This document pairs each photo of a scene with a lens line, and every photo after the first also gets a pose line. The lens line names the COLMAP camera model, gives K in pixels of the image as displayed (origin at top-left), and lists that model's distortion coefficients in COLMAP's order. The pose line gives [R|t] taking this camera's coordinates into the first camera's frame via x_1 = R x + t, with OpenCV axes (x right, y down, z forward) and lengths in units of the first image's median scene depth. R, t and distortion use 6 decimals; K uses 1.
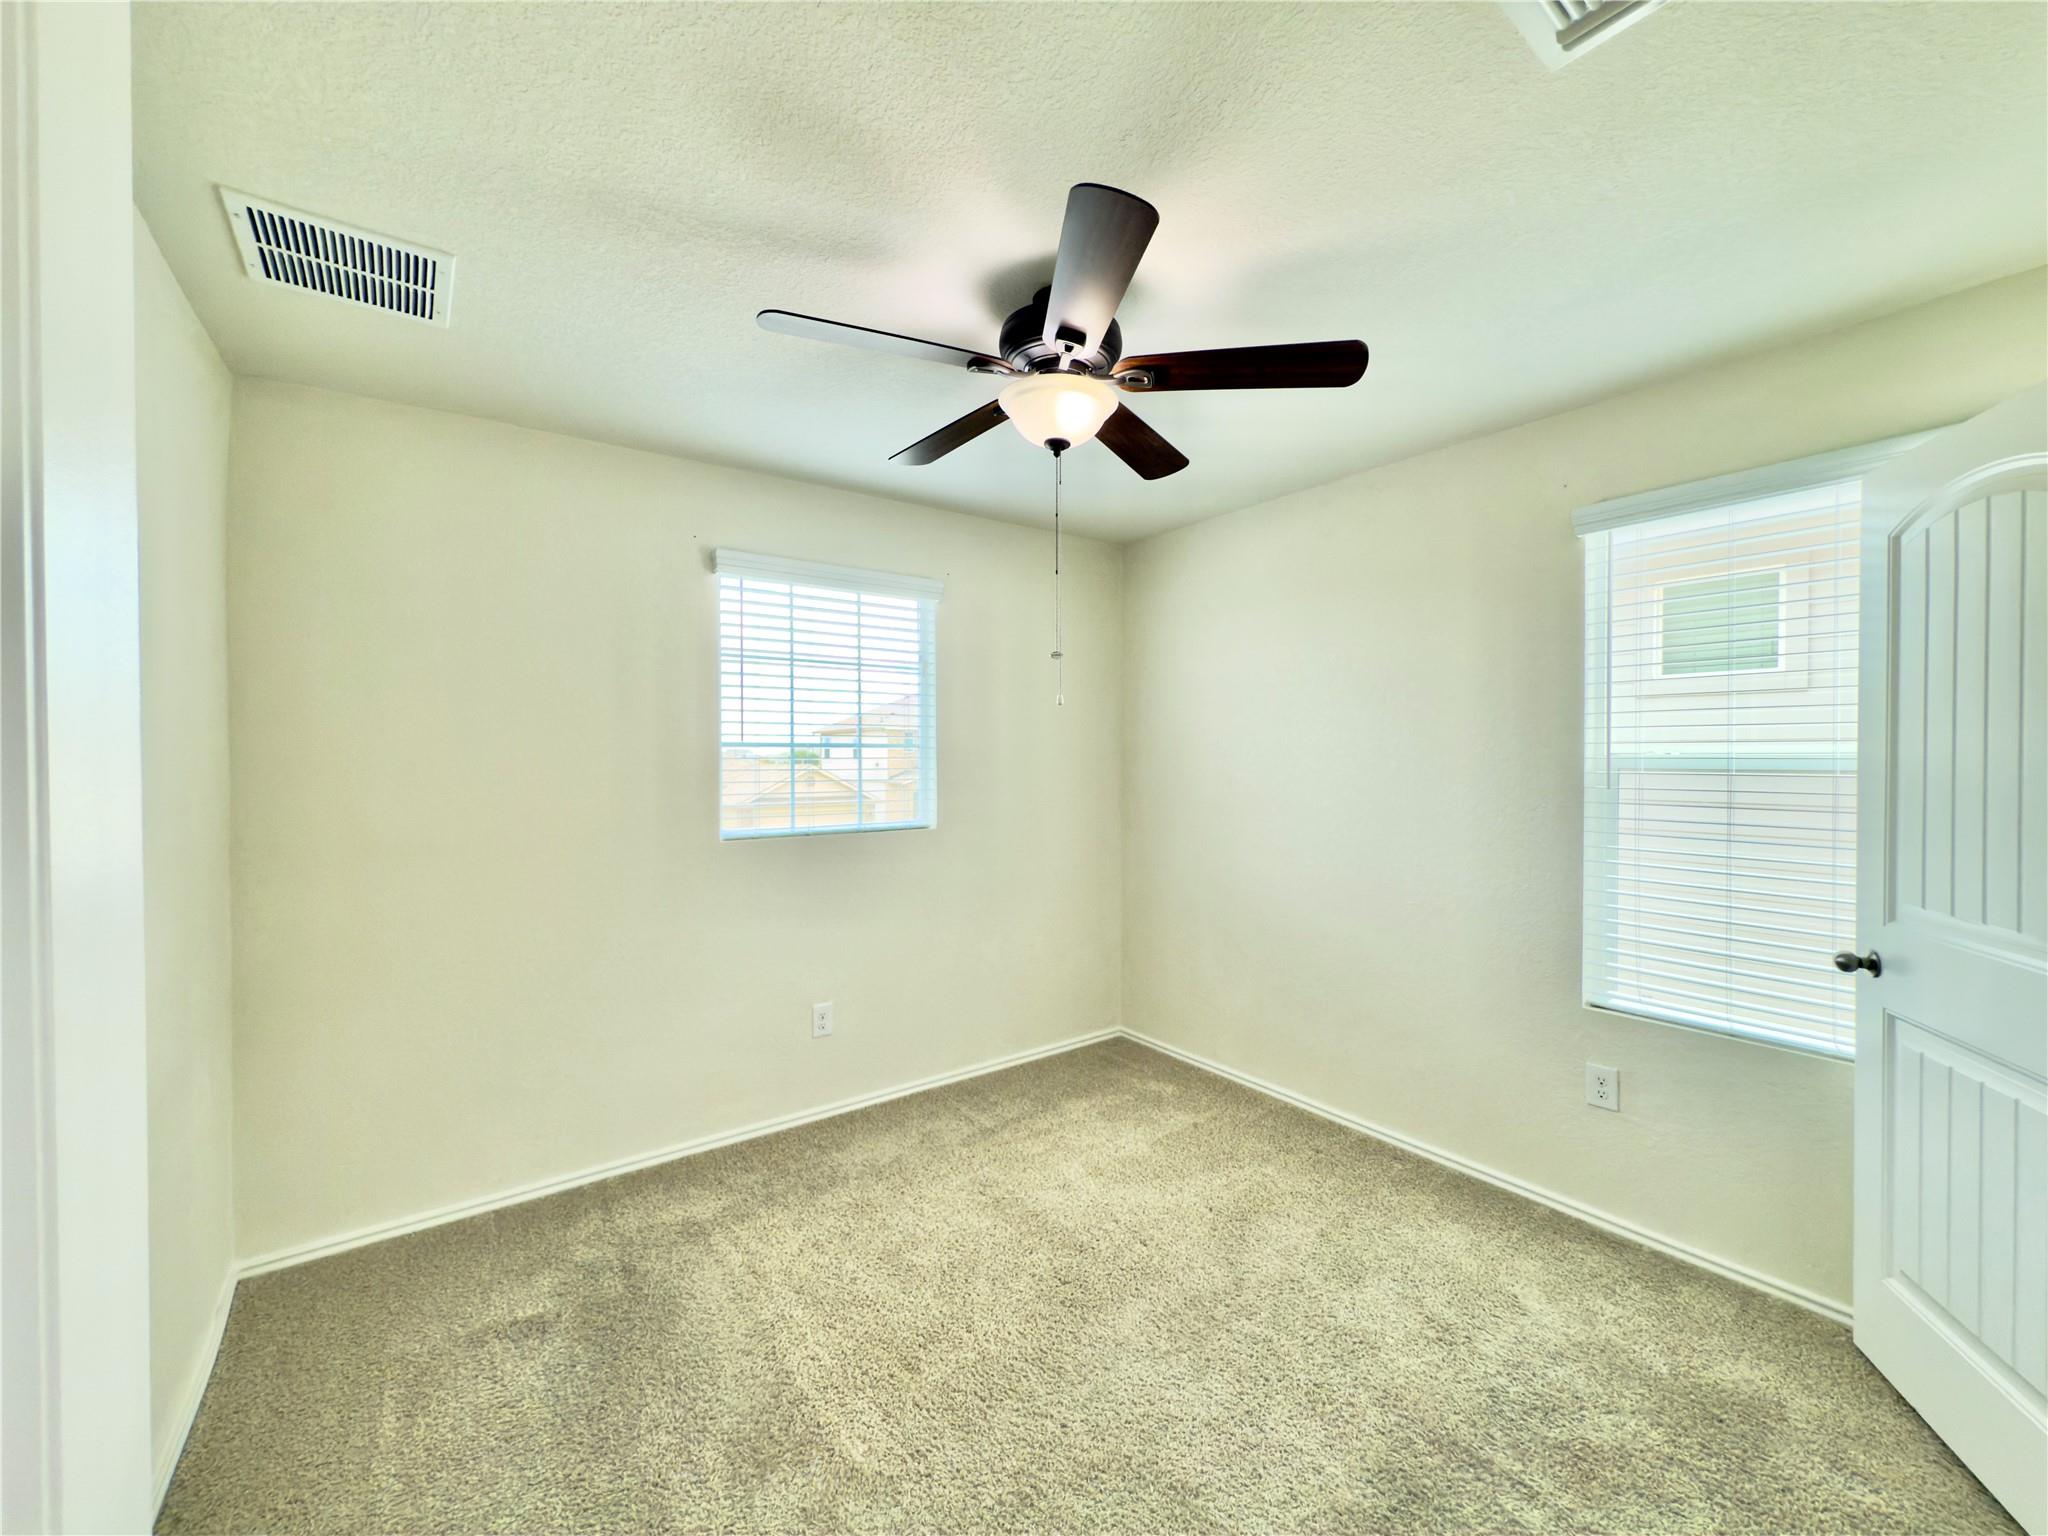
lens RADIAL K [[822.3, 0, 1025.4], [0, 822.3, 768.9], [0, 0, 1]] dist [0.001448, 0.000077]
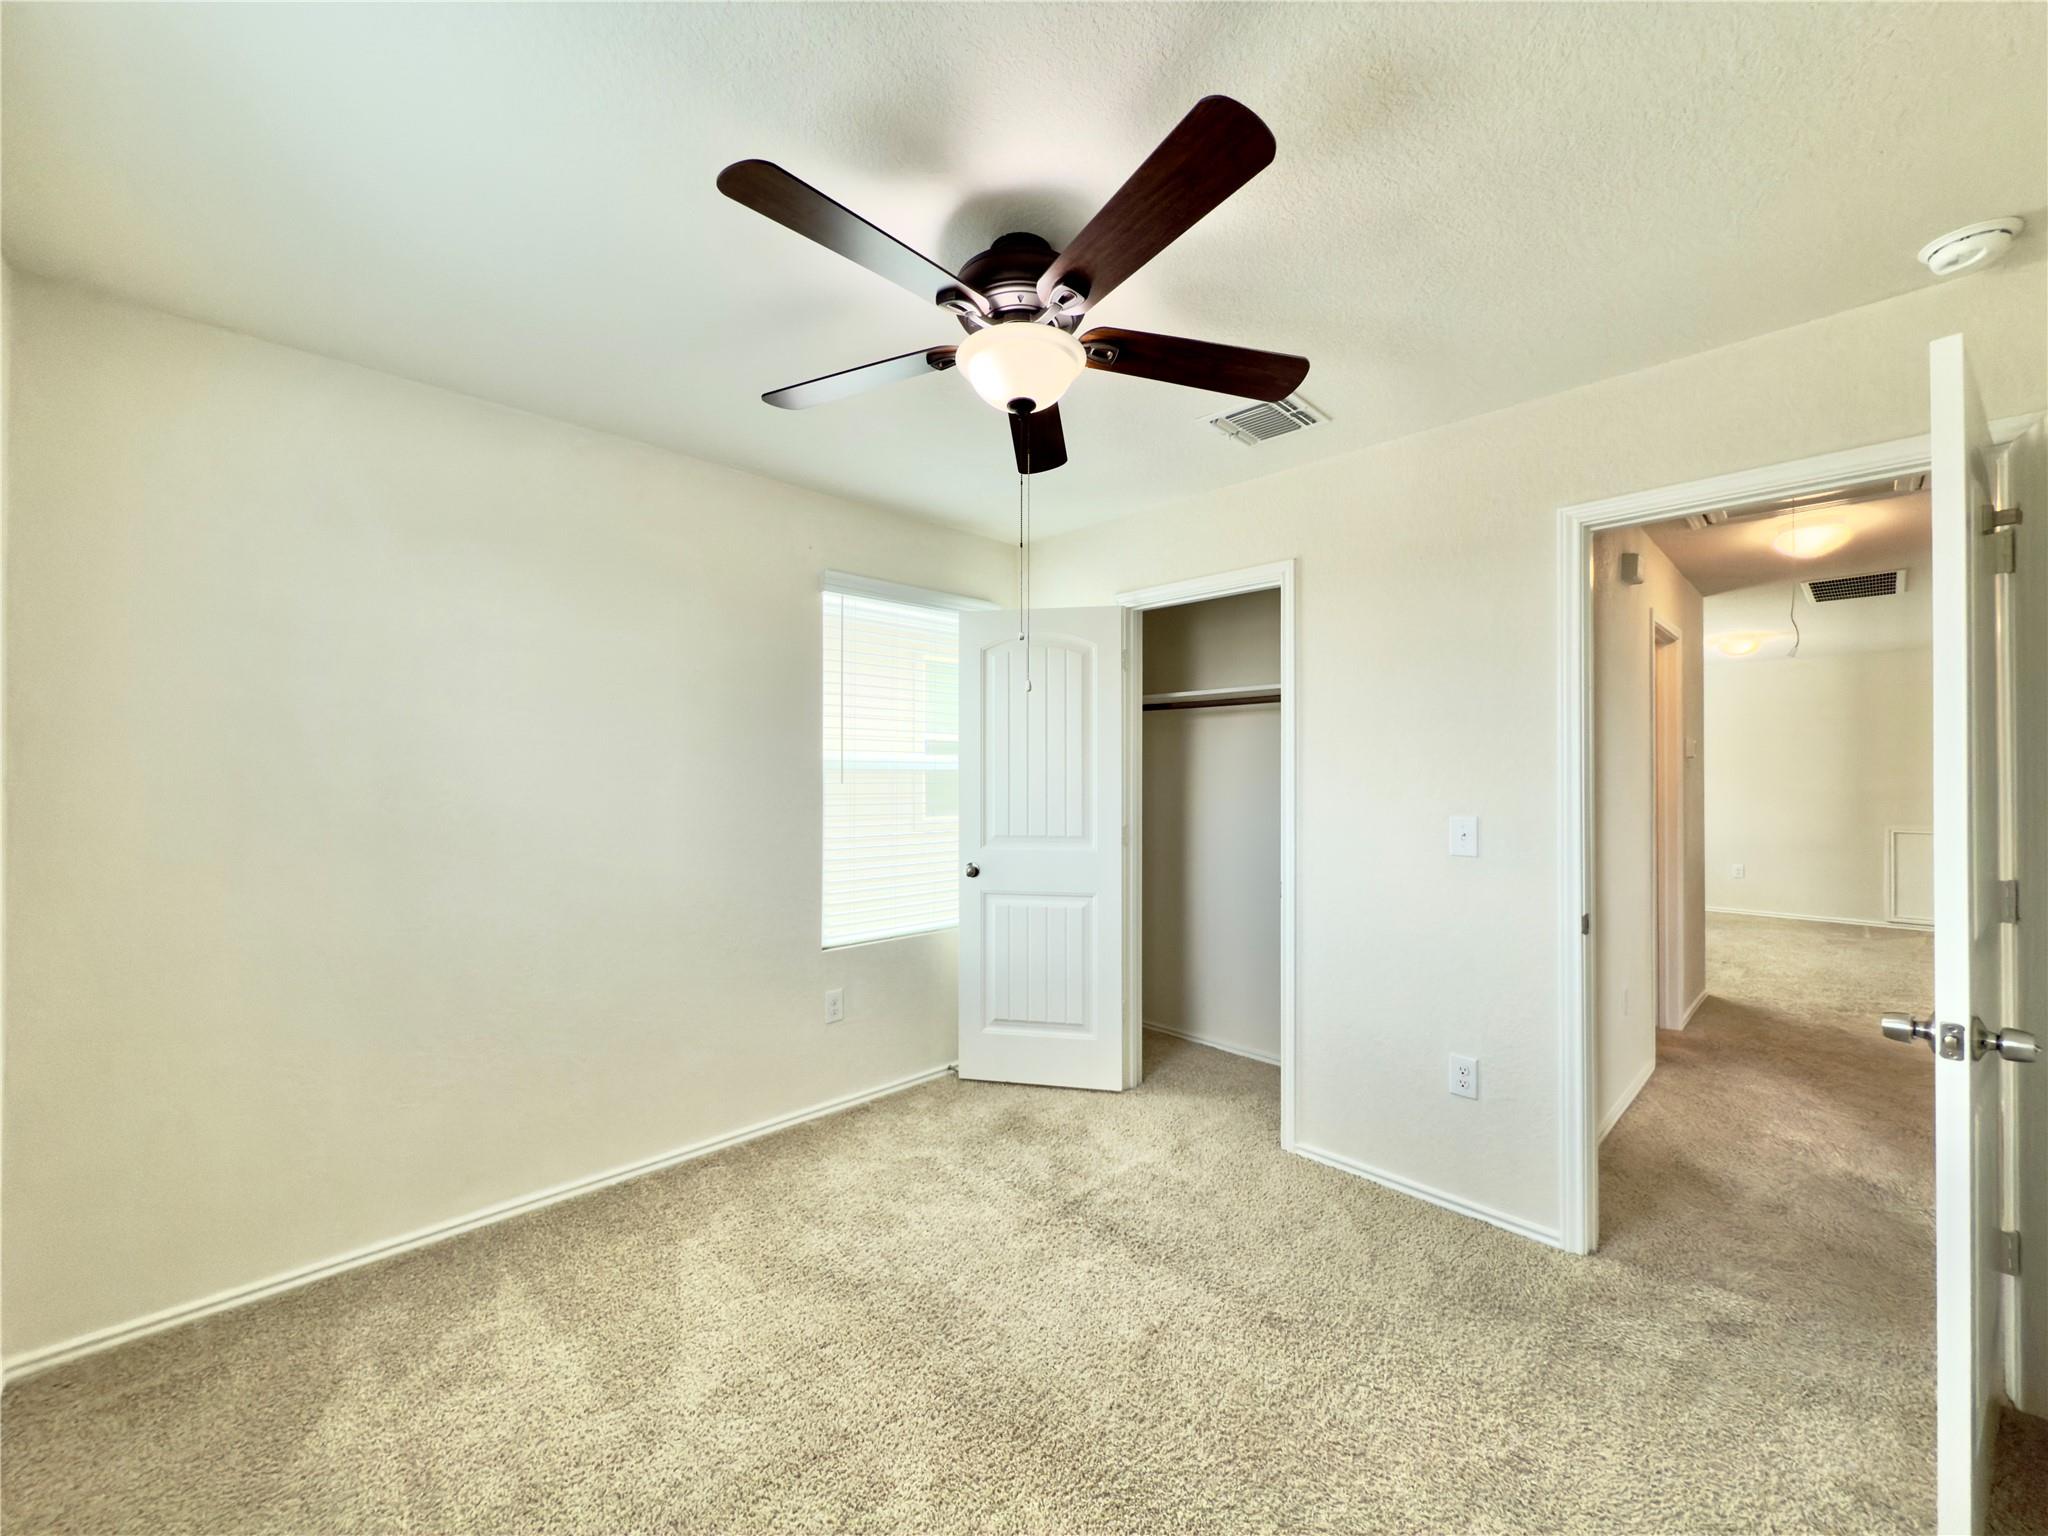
lens RADIAL K [[822.3, 0, 1024.0], [0, 822.3, 762.3], [0, 0, 1]] dist [0.001448, 0.000077]
pose [[-0.140023, 0.012536, 0.990069, -0.700988], [0.010273, 0.999884, -0.011208, 0.007992], [-0.990095, 0.008602, -0.140136, 0.911991]]
